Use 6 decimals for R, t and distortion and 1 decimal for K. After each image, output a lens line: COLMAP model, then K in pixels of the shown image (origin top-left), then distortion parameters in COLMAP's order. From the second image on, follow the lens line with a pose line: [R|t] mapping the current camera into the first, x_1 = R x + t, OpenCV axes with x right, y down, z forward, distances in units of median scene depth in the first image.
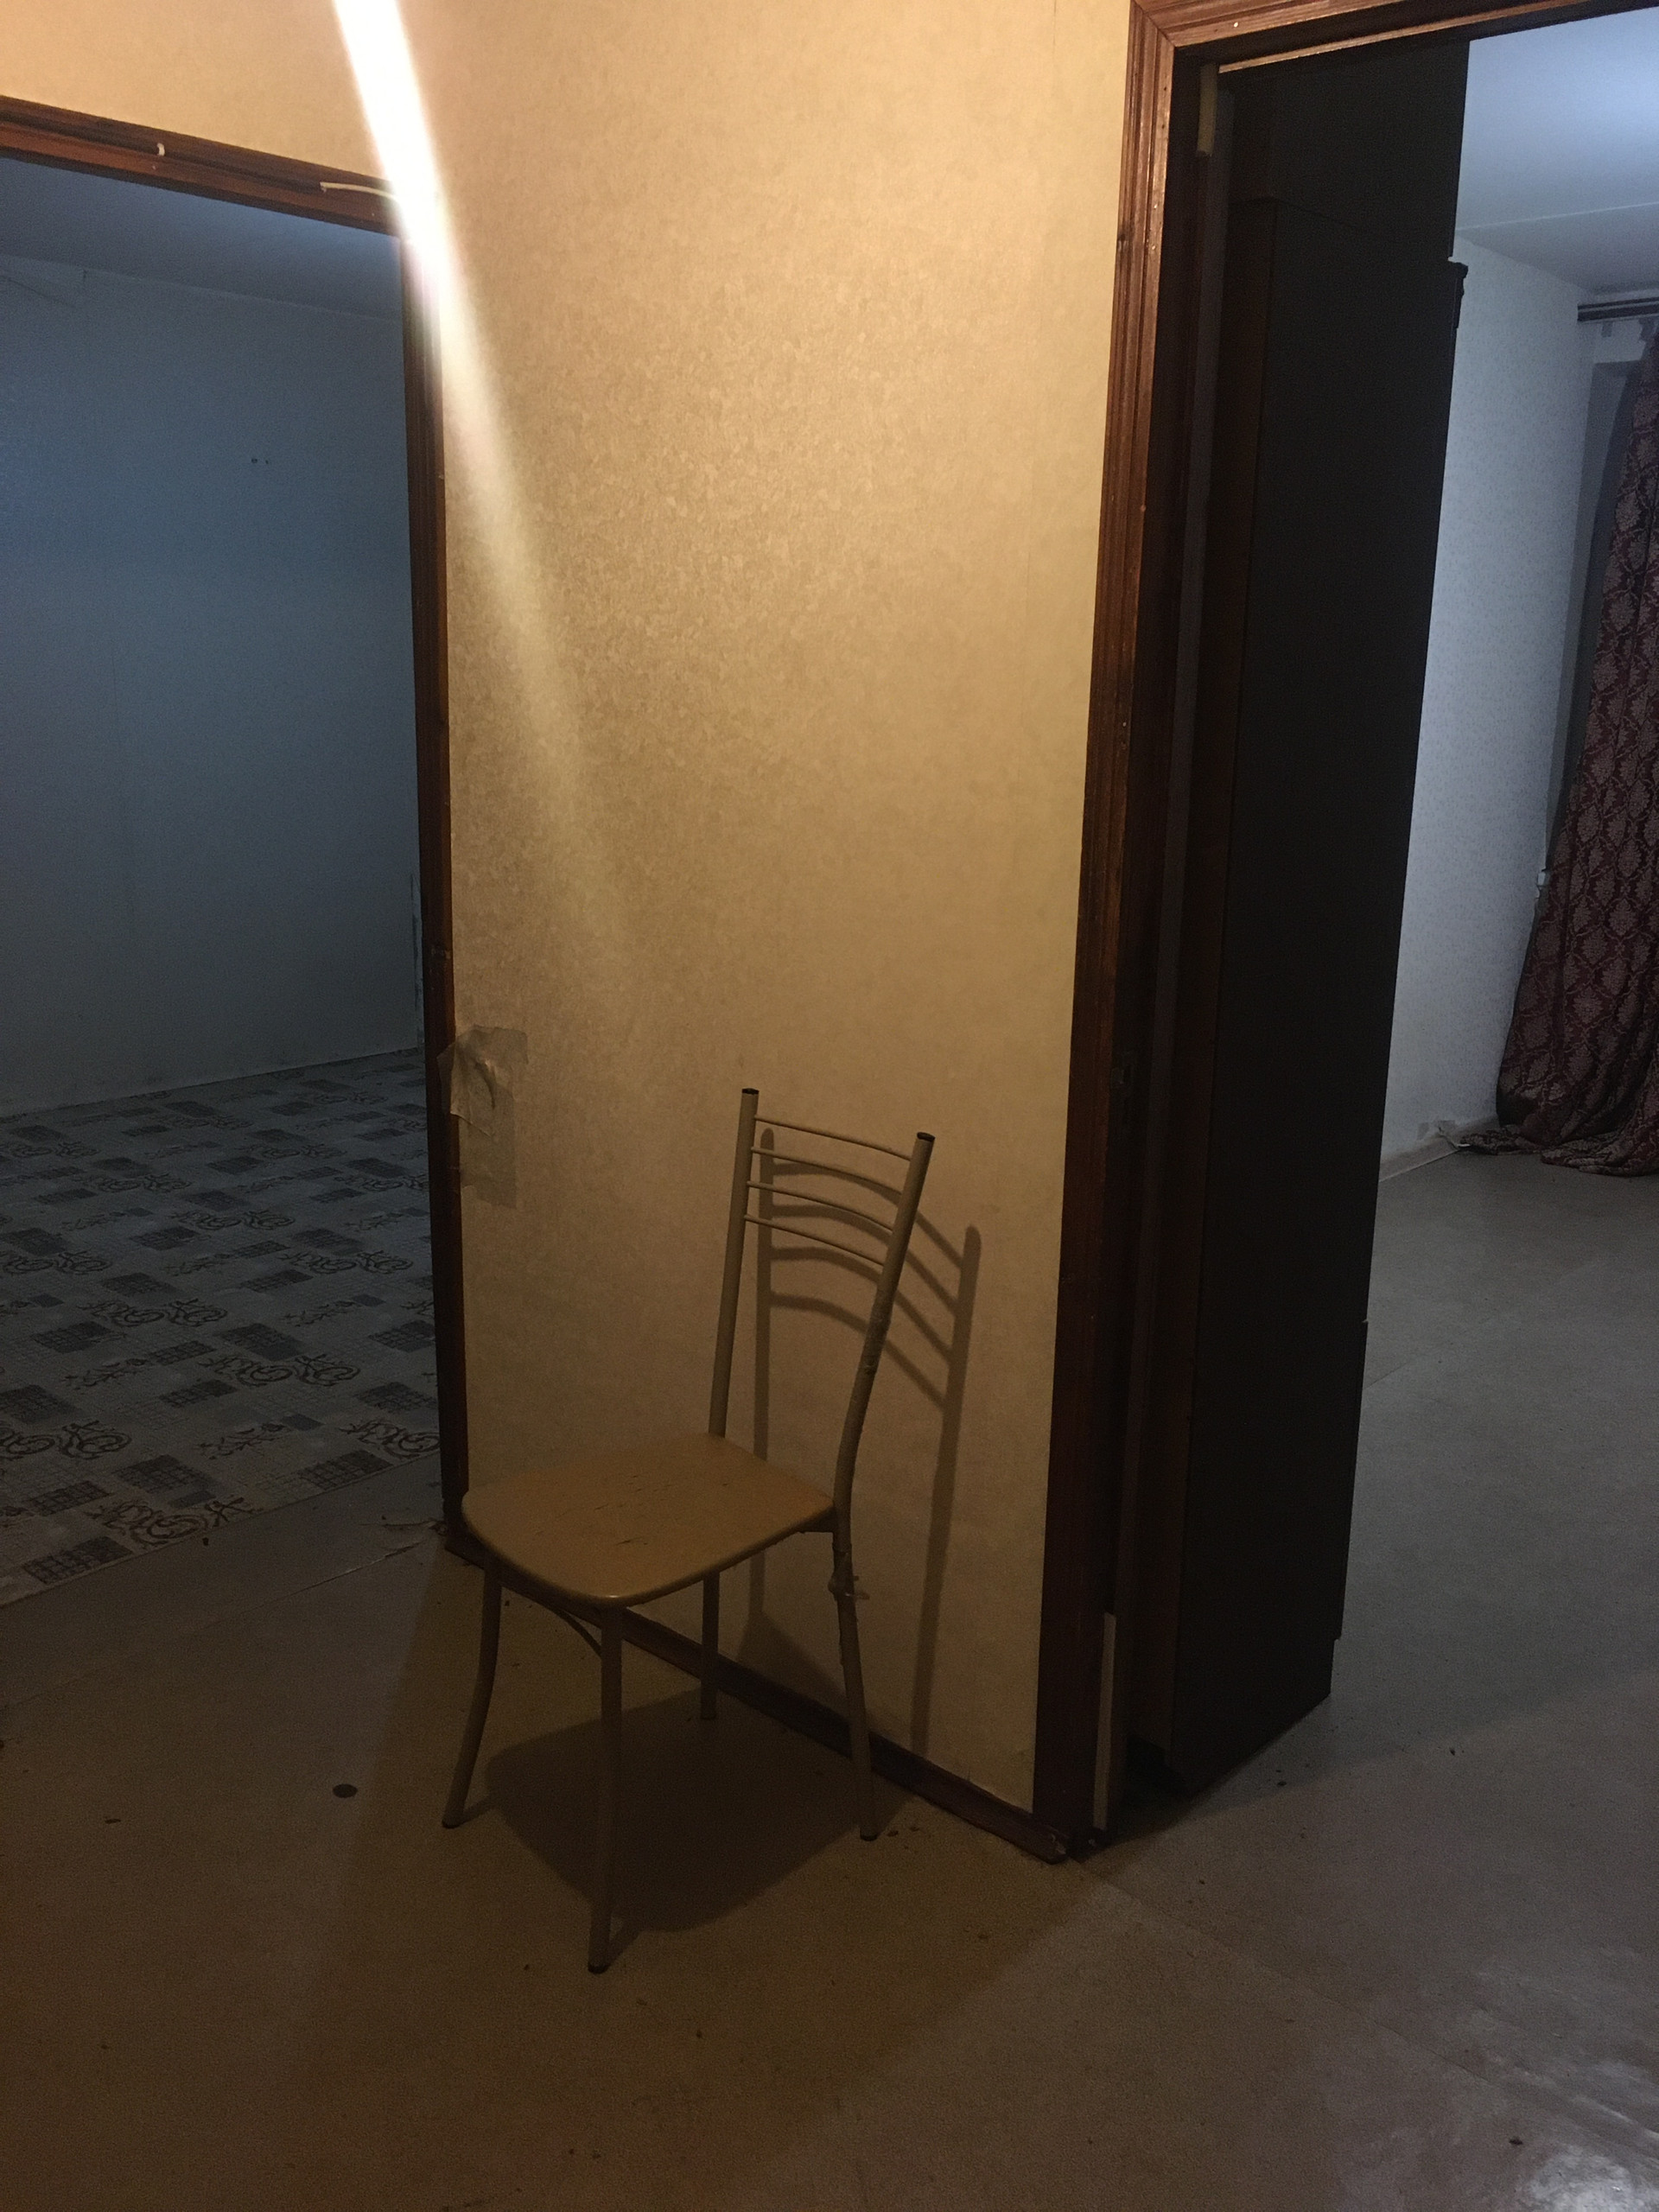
lens RADIAL K [[1825.0, 0, 828.9], [0, 1825.0, 1102.8], [0, 0, 1]] dist [0.043387, -0.049945]
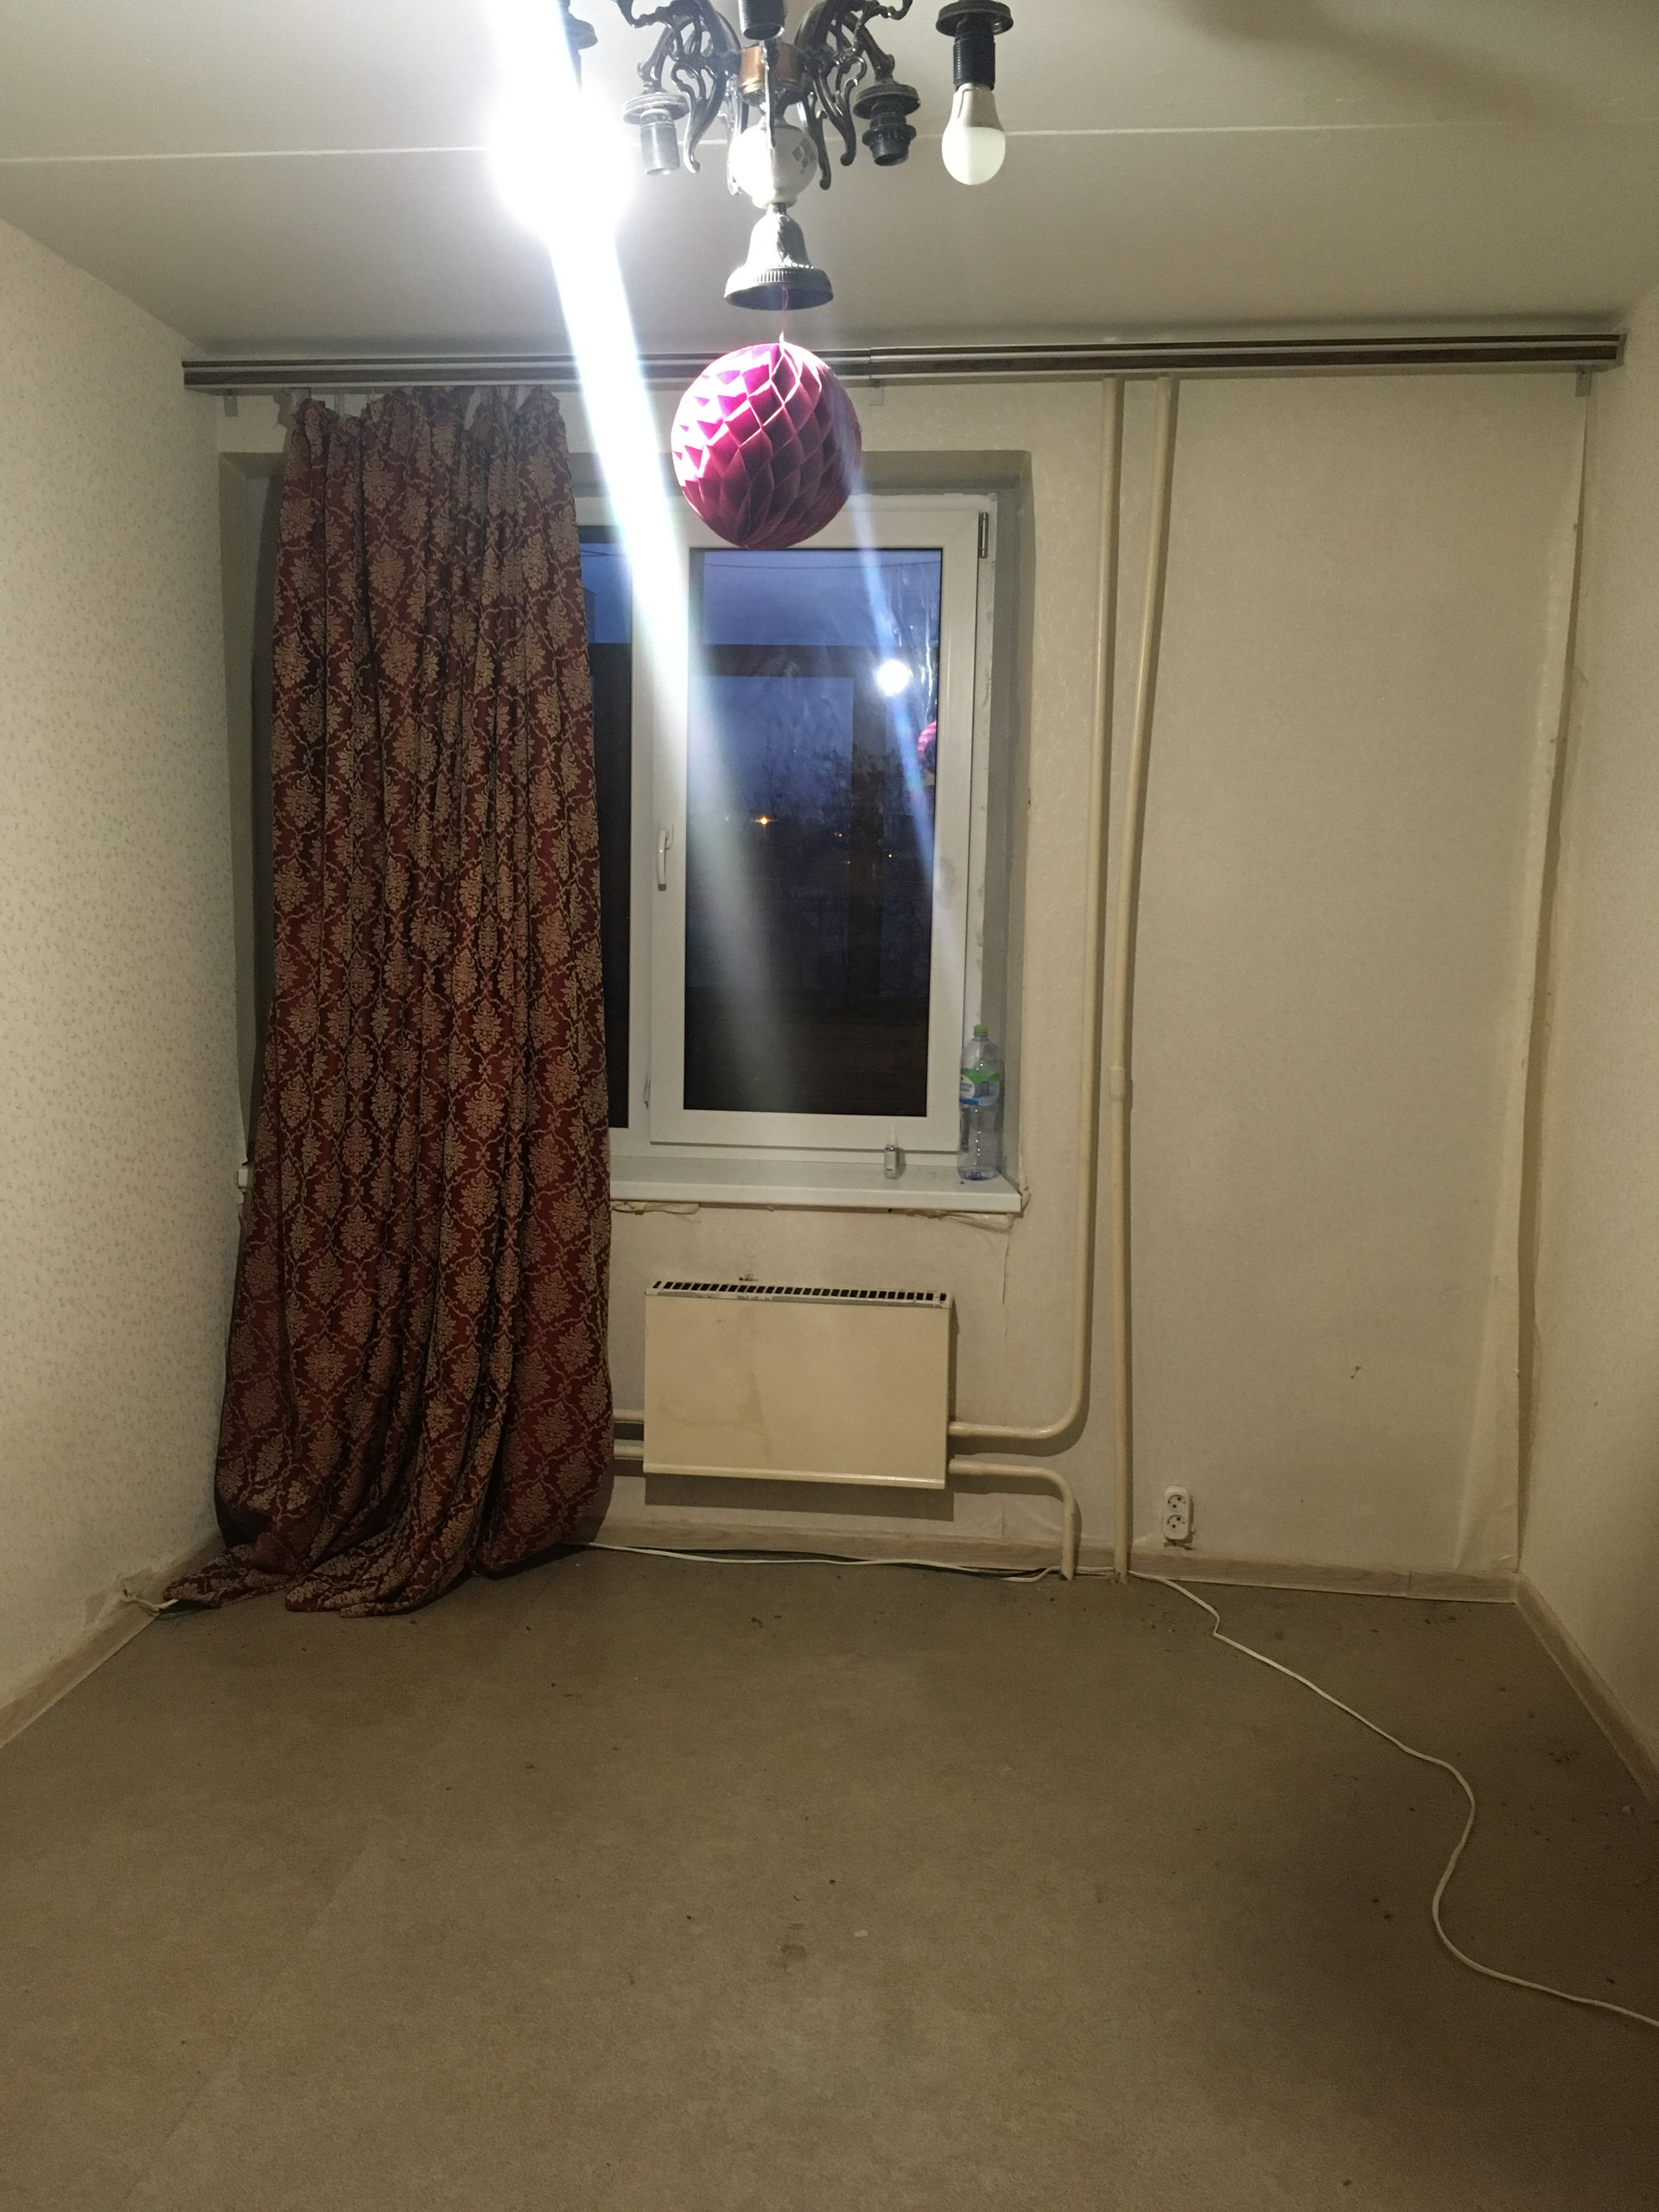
lens RADIAL K [[1825.0, 0, 823.0], [0, 1825.0, 1101.7], [0, 0, 1]] dist [0.043387, -0.049945]
pose [[0.801244, -0.072947, 0.593874, 0.165237], [0.134721, 0.989049, -0.060276, -0.084107], [-0.582973, 0.128302, 0.802297, 0.335356]]
